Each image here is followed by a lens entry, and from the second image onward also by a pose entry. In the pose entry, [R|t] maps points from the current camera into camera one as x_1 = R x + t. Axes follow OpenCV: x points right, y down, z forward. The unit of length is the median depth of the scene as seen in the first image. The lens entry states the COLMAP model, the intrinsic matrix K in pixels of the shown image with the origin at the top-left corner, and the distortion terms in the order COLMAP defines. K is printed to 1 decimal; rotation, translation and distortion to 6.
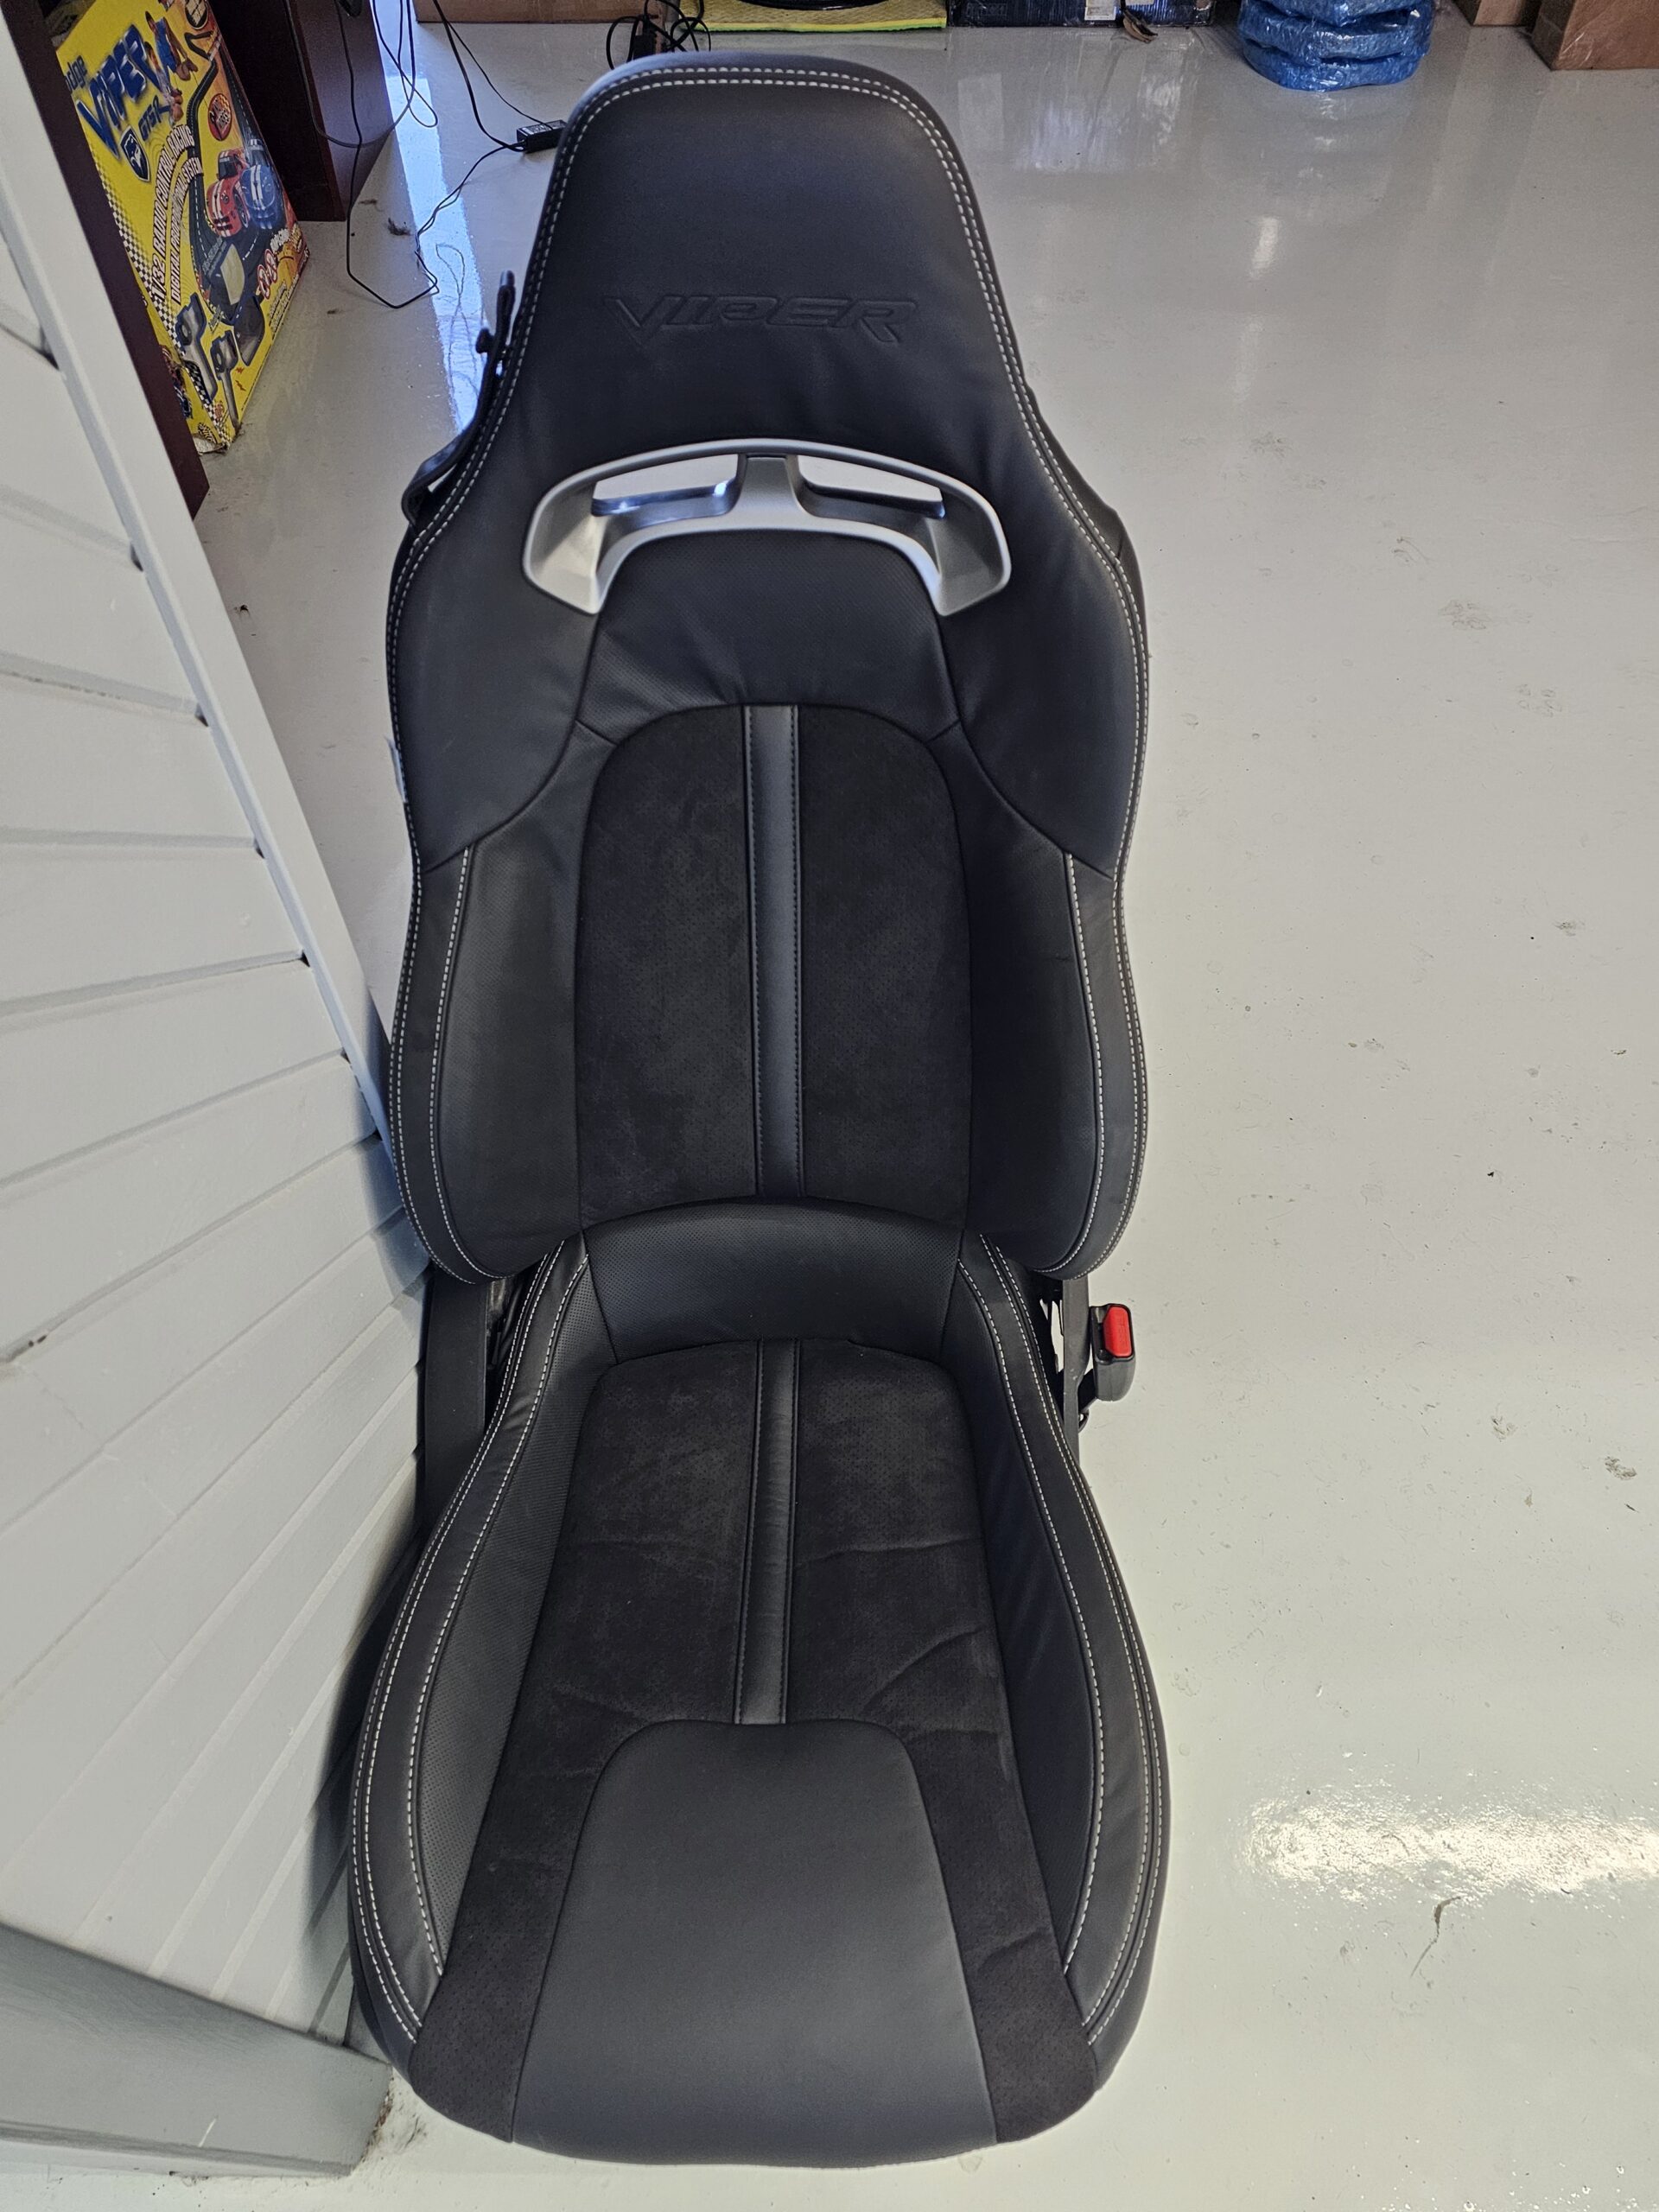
lens RADIAL K [[1492.0, 0, 821.9], [0, 1492.0, 1106.7], [0, 0, 1]] dist [0.056518, -0.050303]
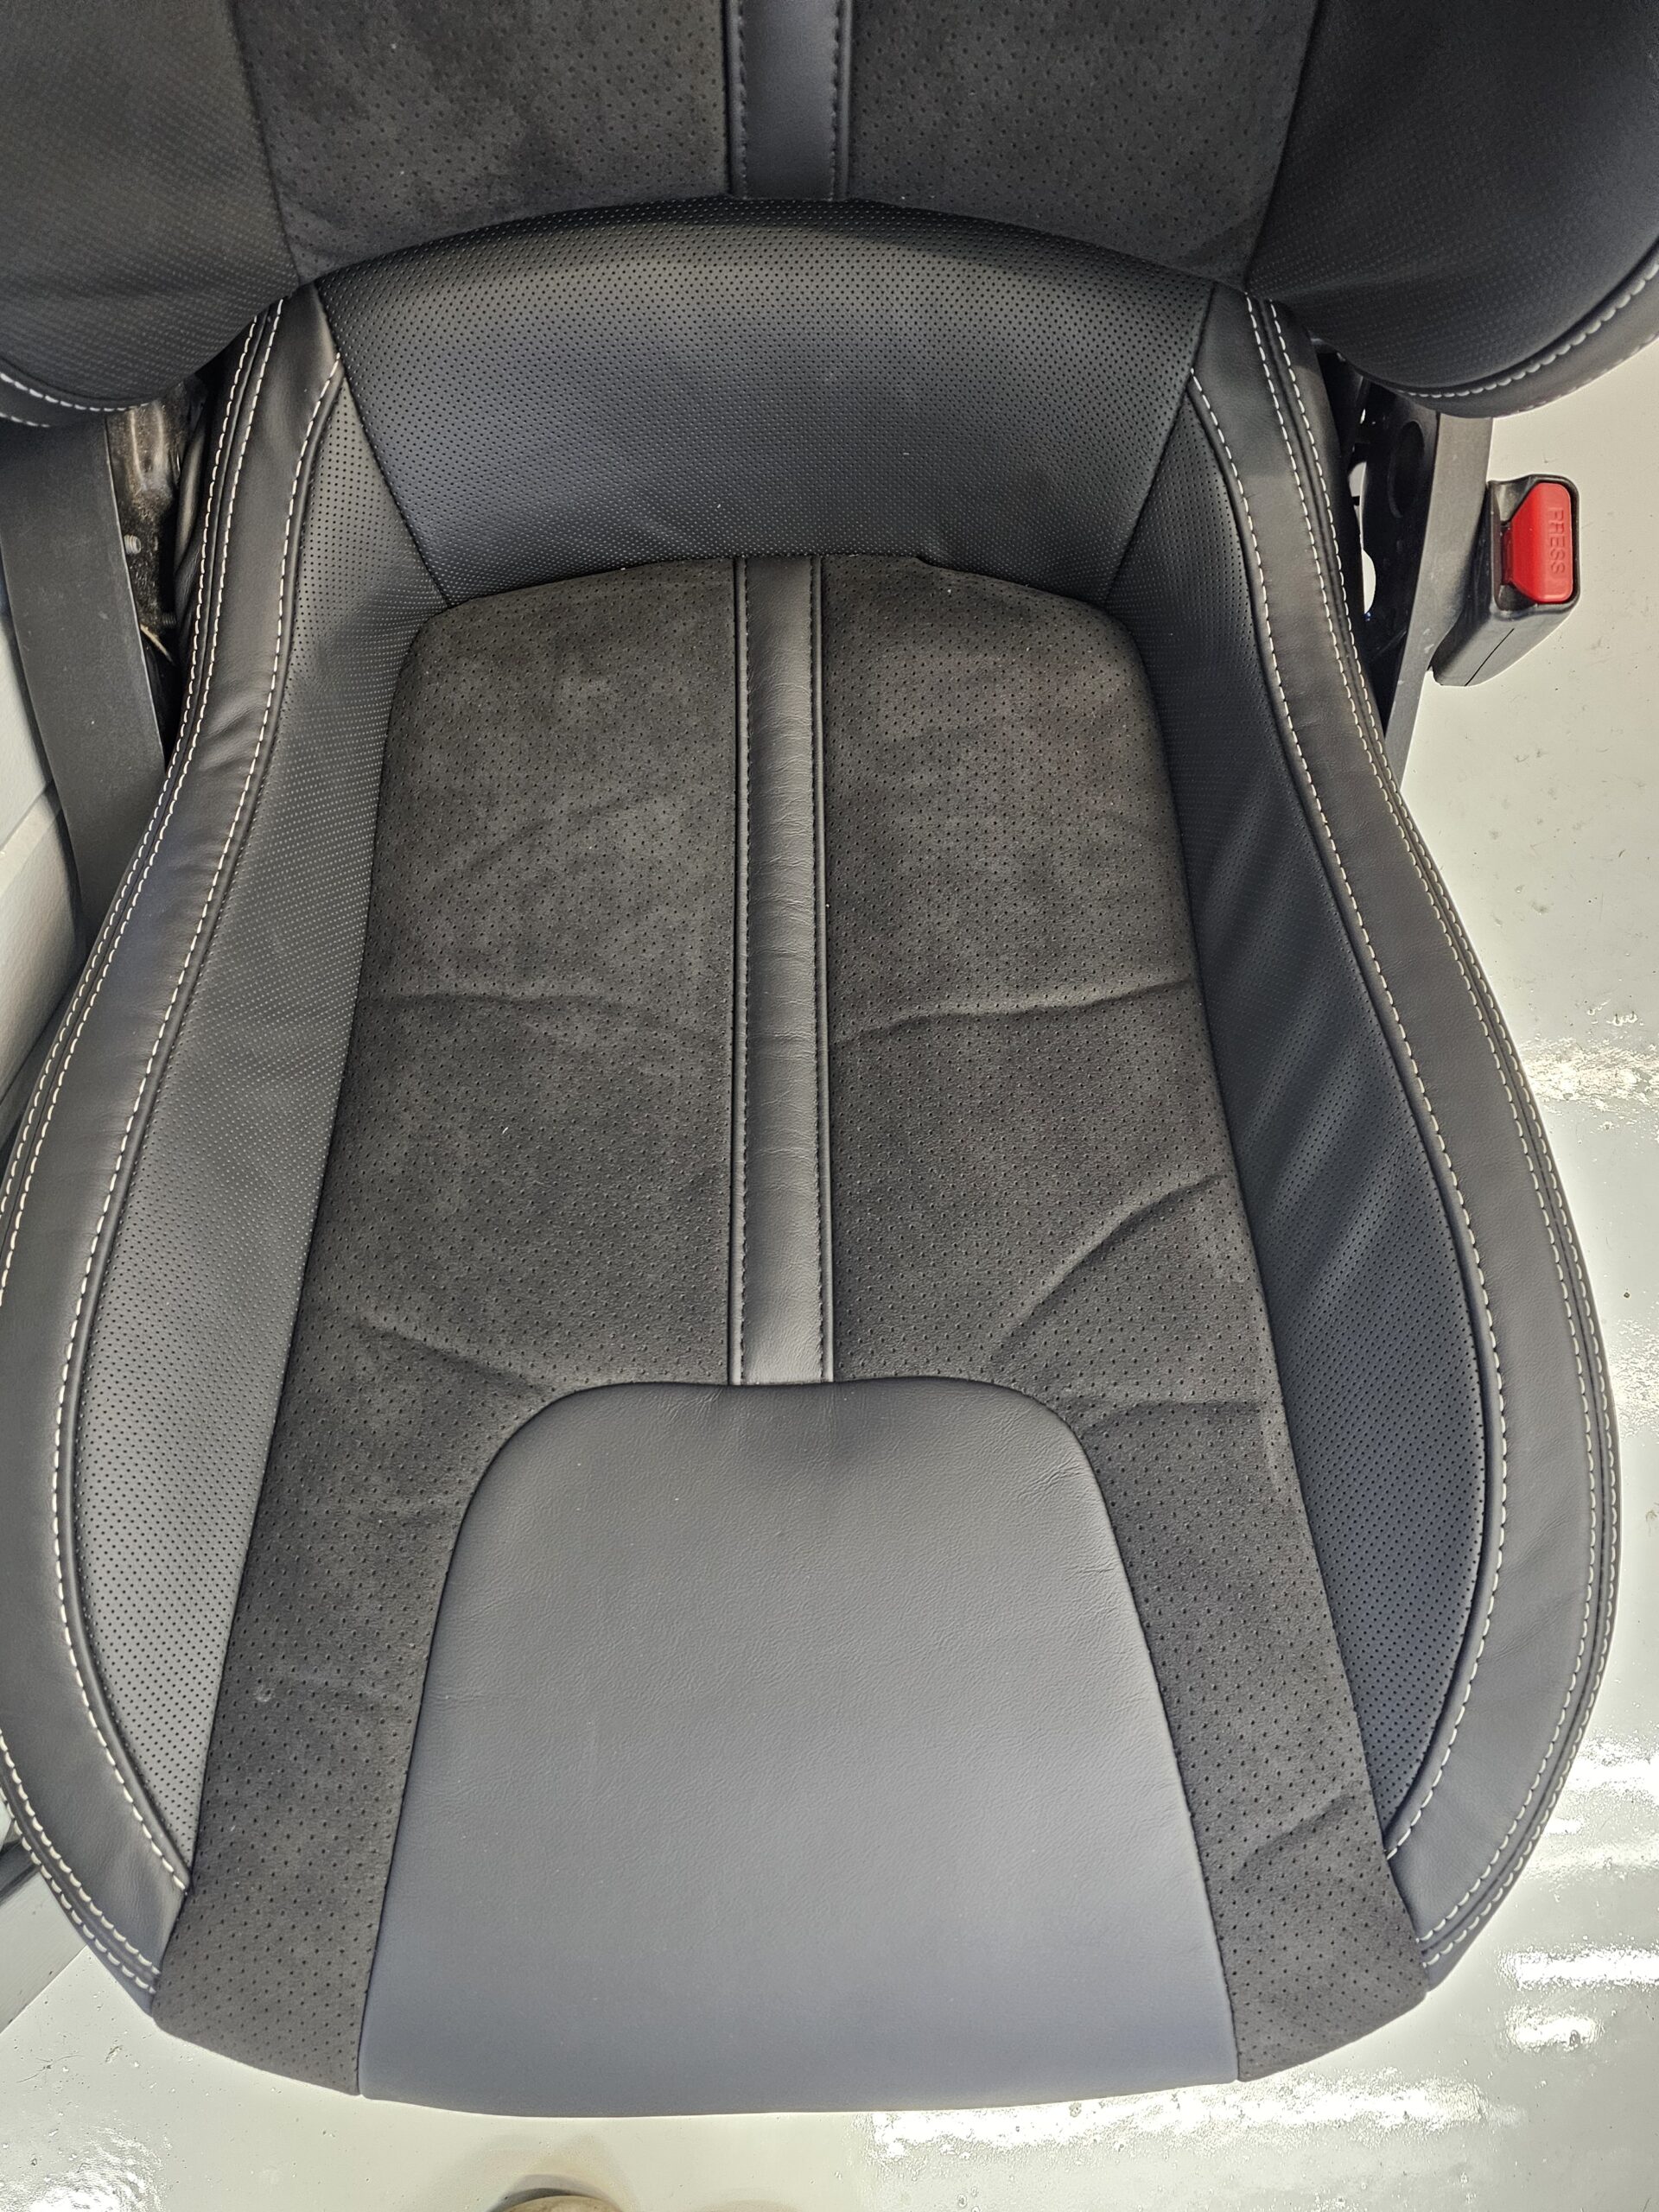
lens RADIAL K [[1492.0, 0, 821.9], [0, 1492.0, 1106.7], [0, 0, 1]] dist [0.056518, -0.050303]
pose [[0.999087, -0.016145, 0.039554, -0.044342], [-0.006601, 0.856380, 0.516305, 0.068522], [-0.042209, -0.516094, 0.855491, 0.590227]]
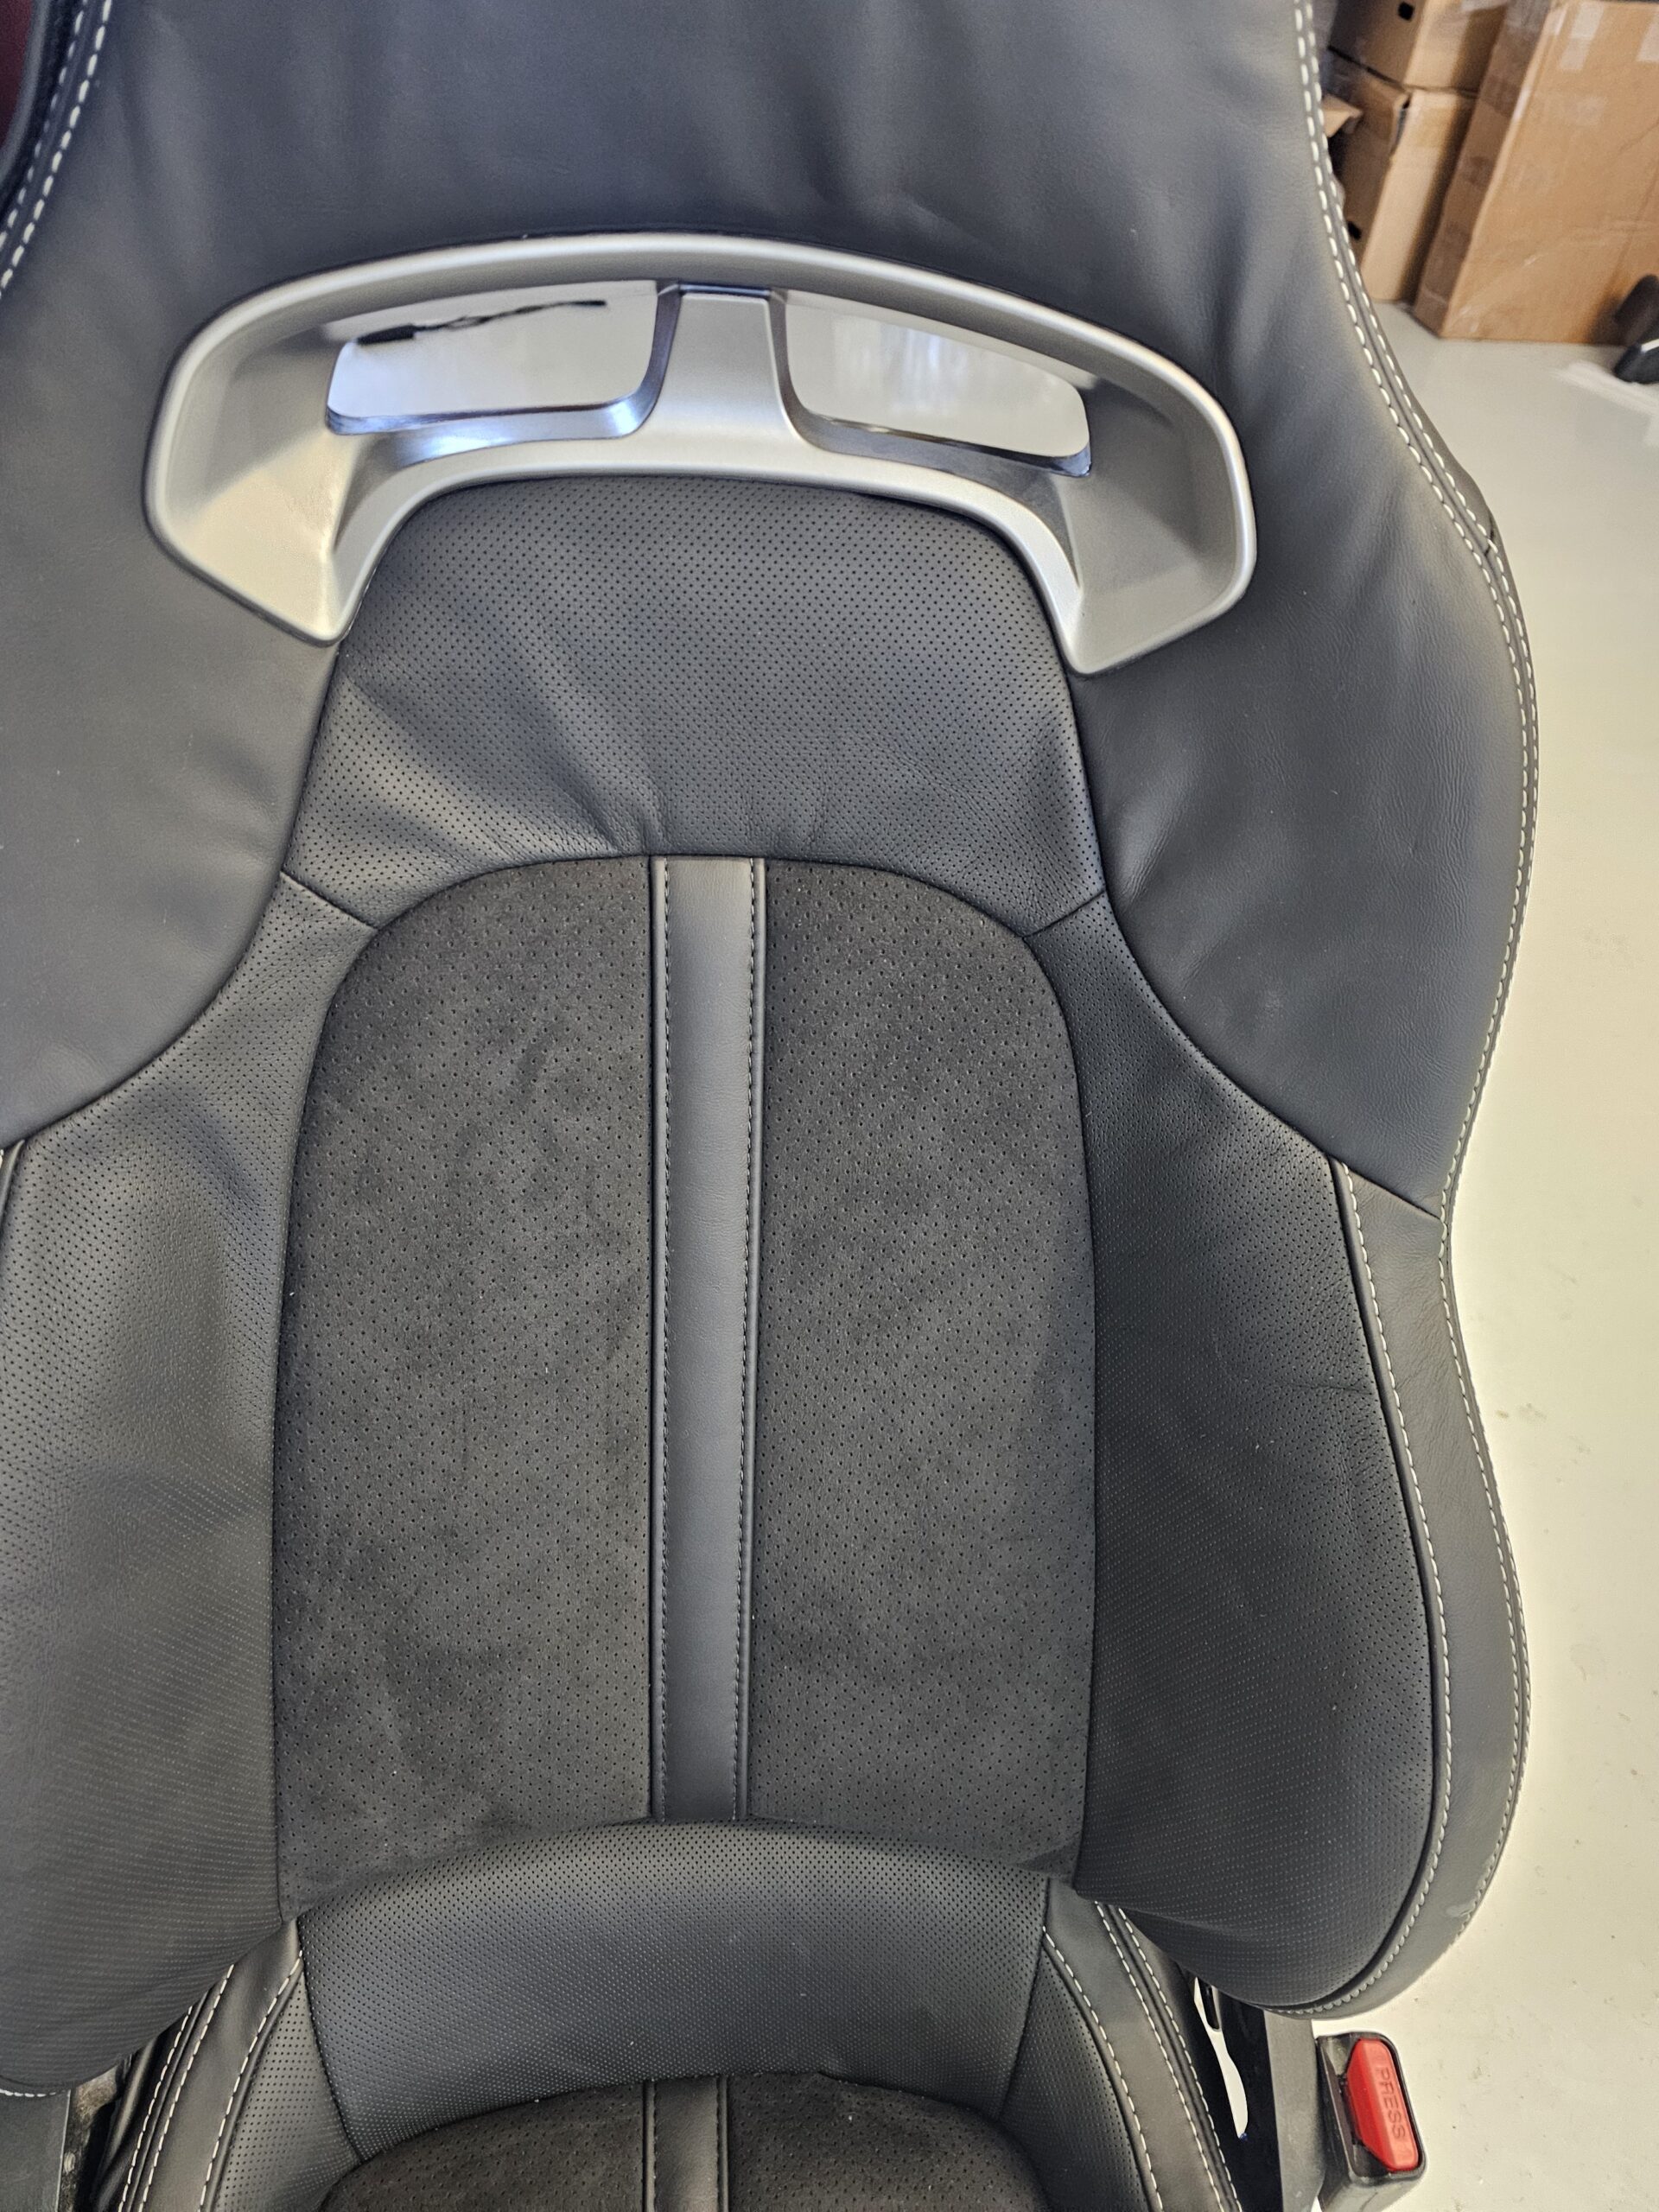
lens RADIAL K [[1492.0, 0, 821.9], [0, 1492.0, 1106.7], [0, 0, 1]] dist [0.056518, -0.050303]
pose [[0.994666, 0.005582, 0.102993, -0.045672], [0.012143, 0.985254, -0.170669, -0.101882], [-0.102426, 0.171009, 0.979931, 0.518323]]
